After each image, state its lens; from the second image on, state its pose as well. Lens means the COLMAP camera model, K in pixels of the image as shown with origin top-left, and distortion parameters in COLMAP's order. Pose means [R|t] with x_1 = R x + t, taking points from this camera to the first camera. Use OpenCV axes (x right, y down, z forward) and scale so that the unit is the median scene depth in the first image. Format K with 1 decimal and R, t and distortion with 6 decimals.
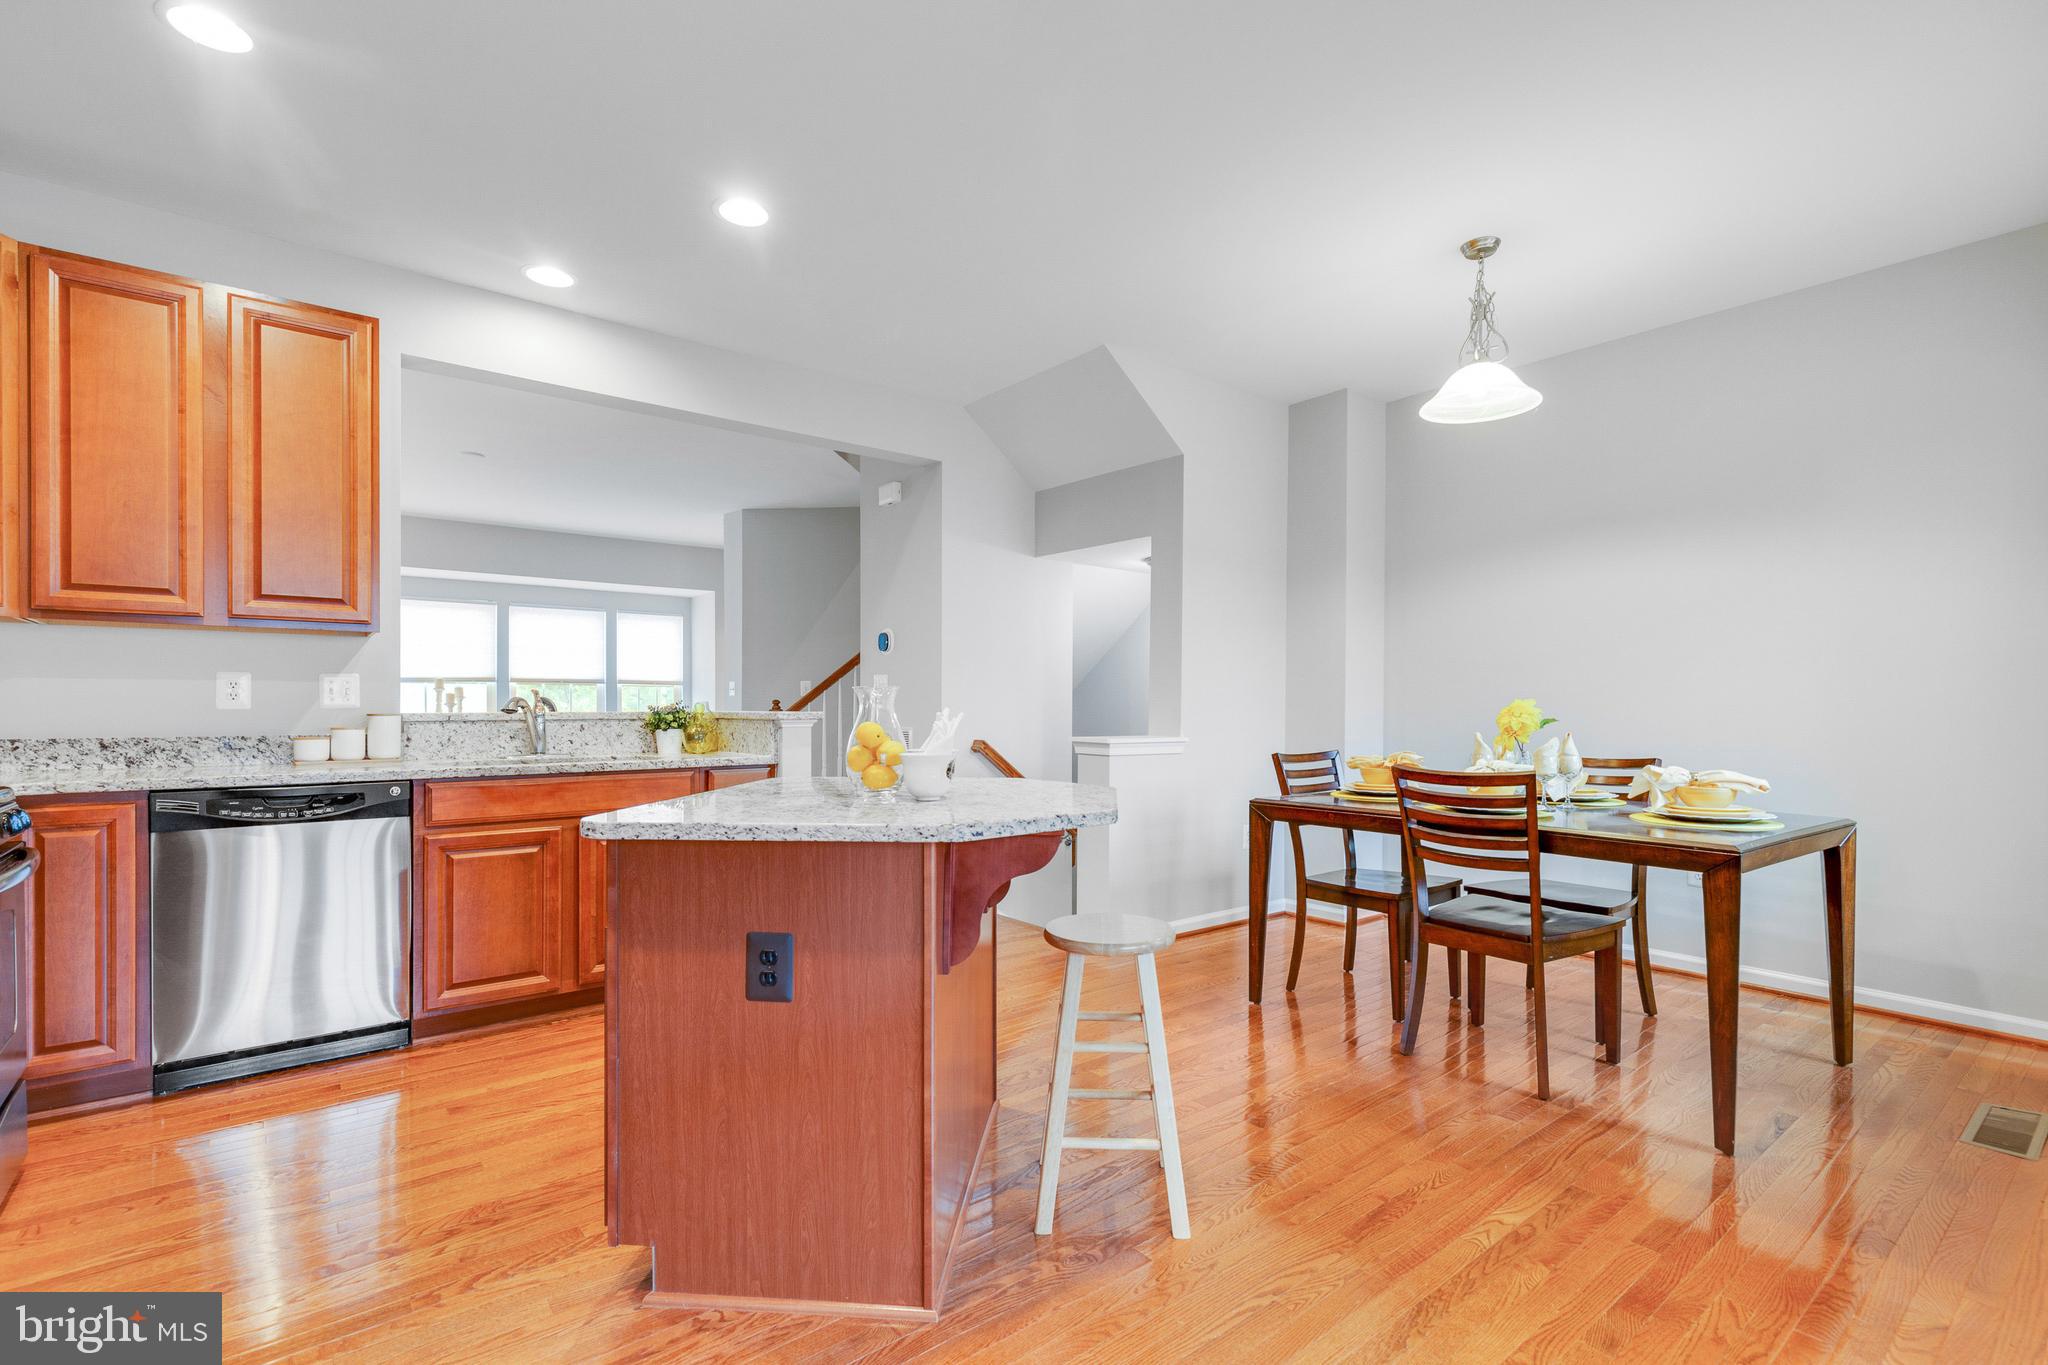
lens RADIAL K [[935.0, 0, 1029.2], [0, 935.0, 710.1], [0, 0, 1]] dist [0.008145, -0.001076]
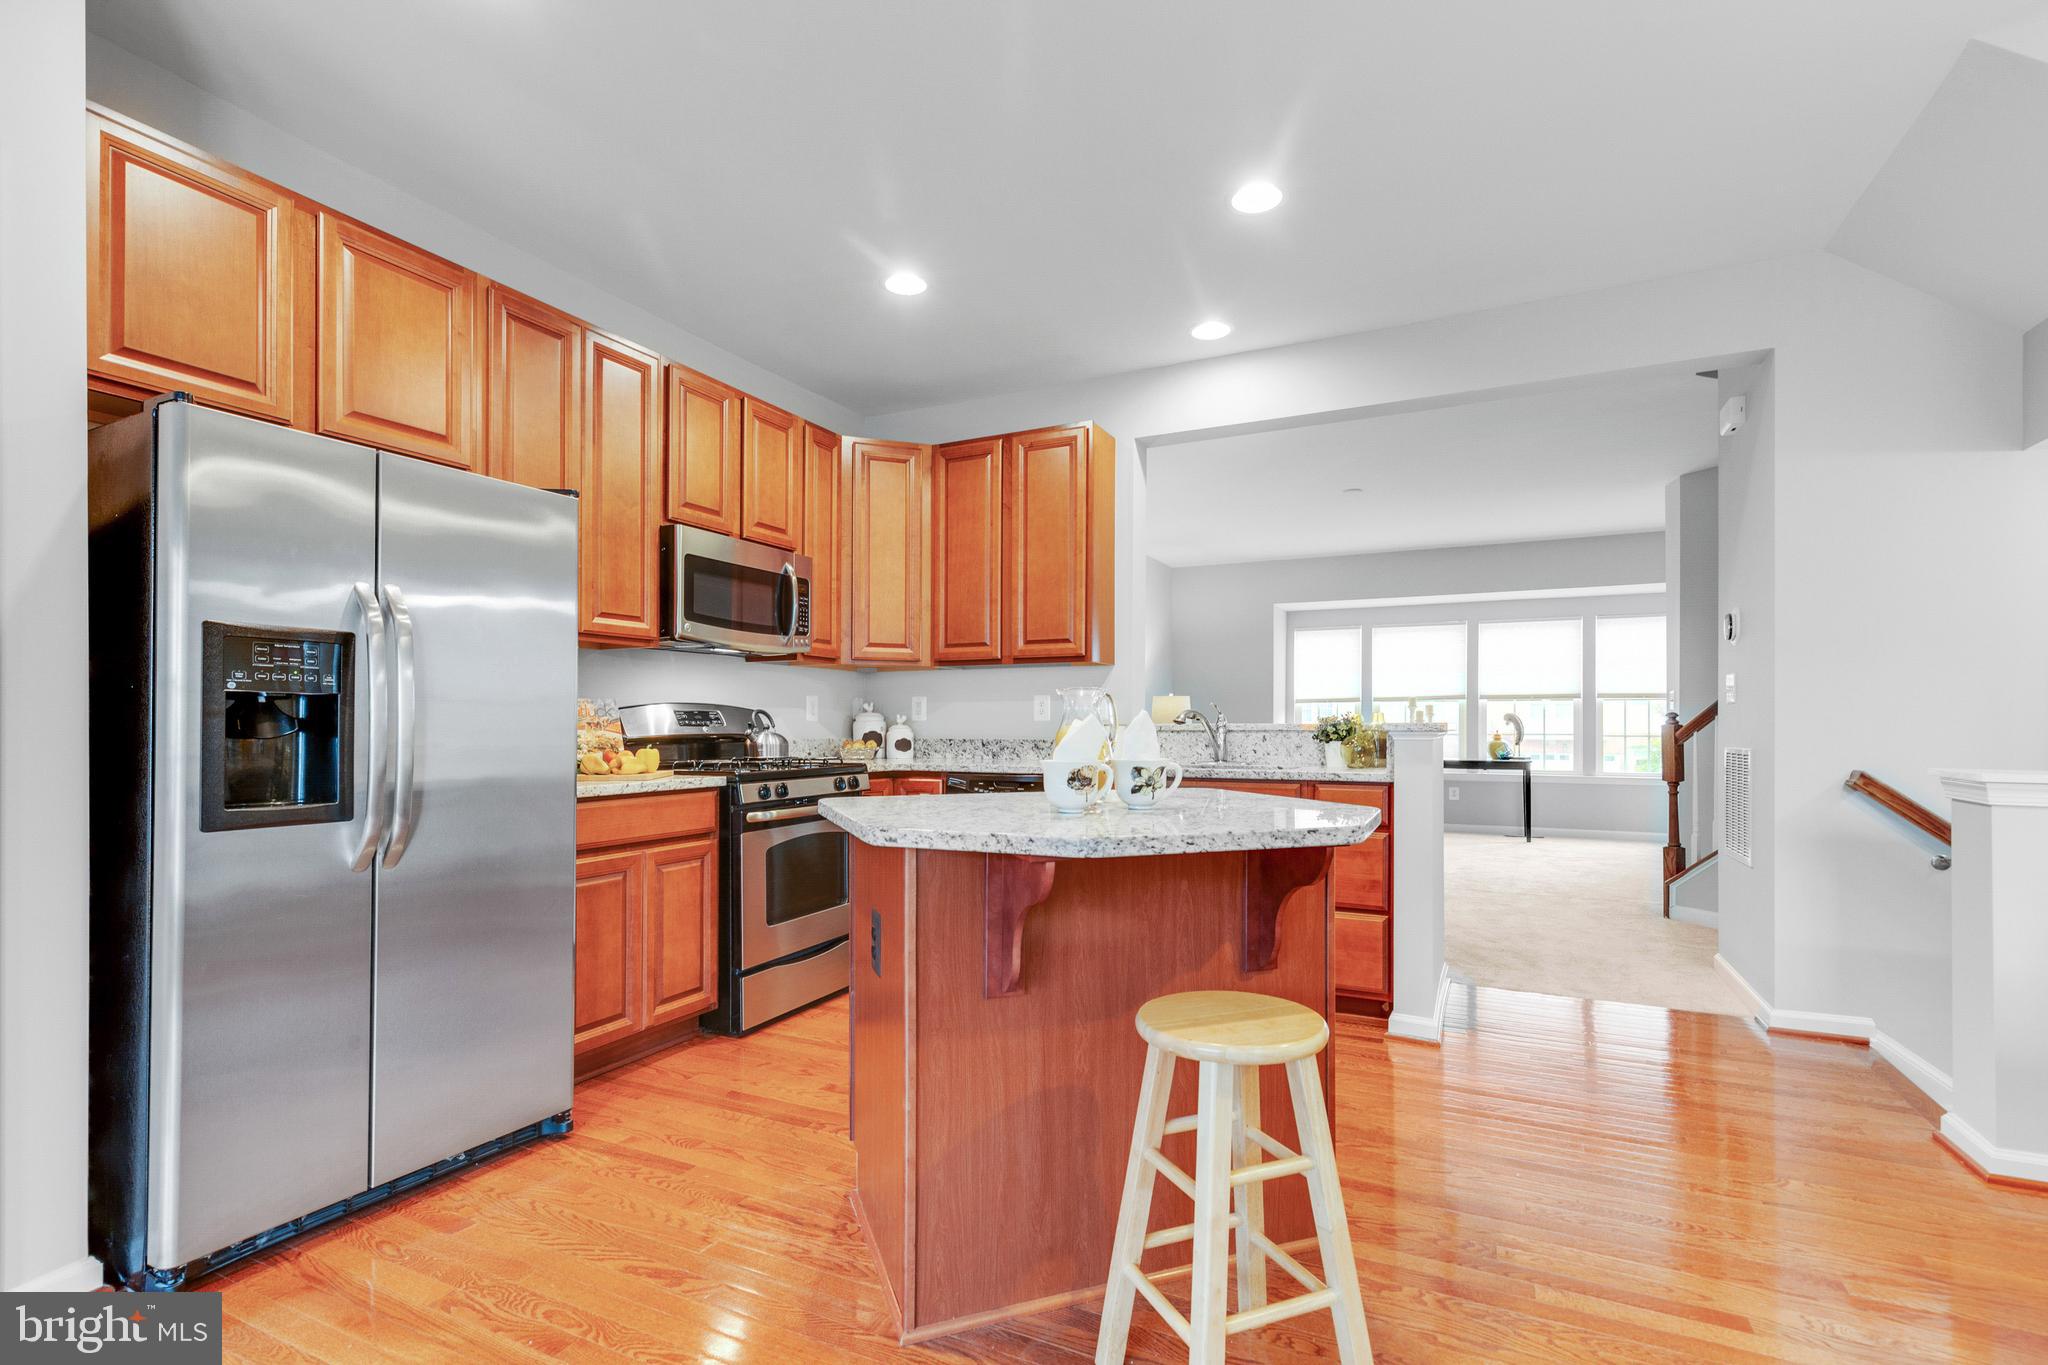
lens RADIAL K [[935.0, 0, 1031.3], [0, 935.0, 713.4], [0, 0, 1]] dist [0.008145, -0.001076]
pose [[0.433936, -0.013690, -0.900840, 0.422741], [-0.003230, 0.999854, -0.016751, 0.011003], [0.900938, 0.010178, 0.433828, 0.358944]]
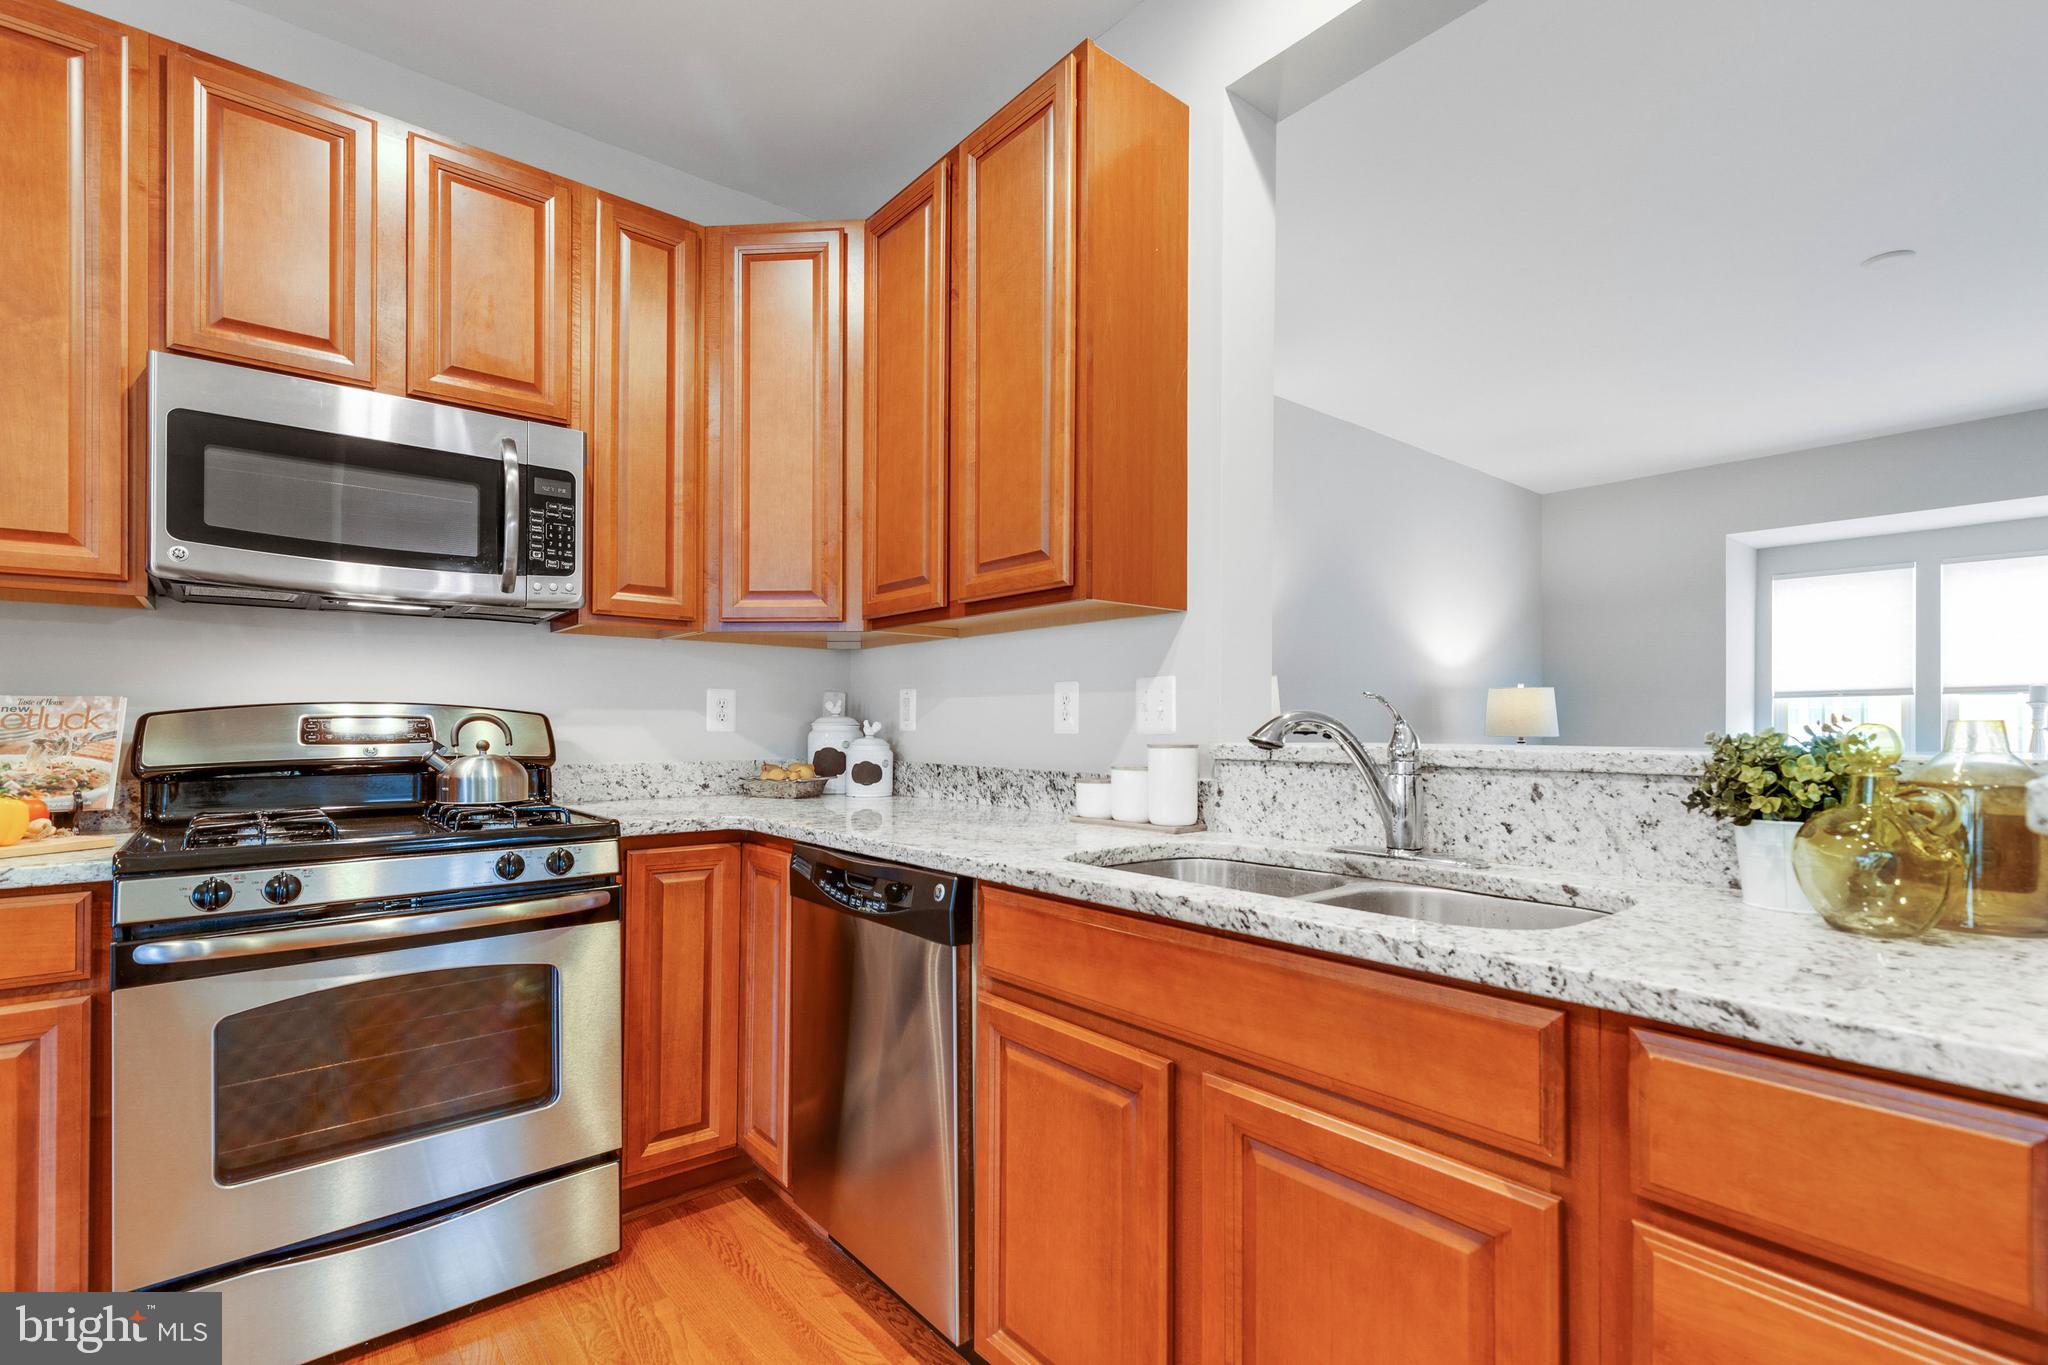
lens RADIAL K [[935.0, 0, 1022.3], [0, 935.0, 717.9], [0, 0, 1]] dist [0.008145, -0.001076]
pose [[0.026982, -0.009211, -0.999593, -0.134789], [-0.007857, 0.999925, -0.009426, -0.006042], [0.999605, 0.008108, 0.026907, 0.927271]]
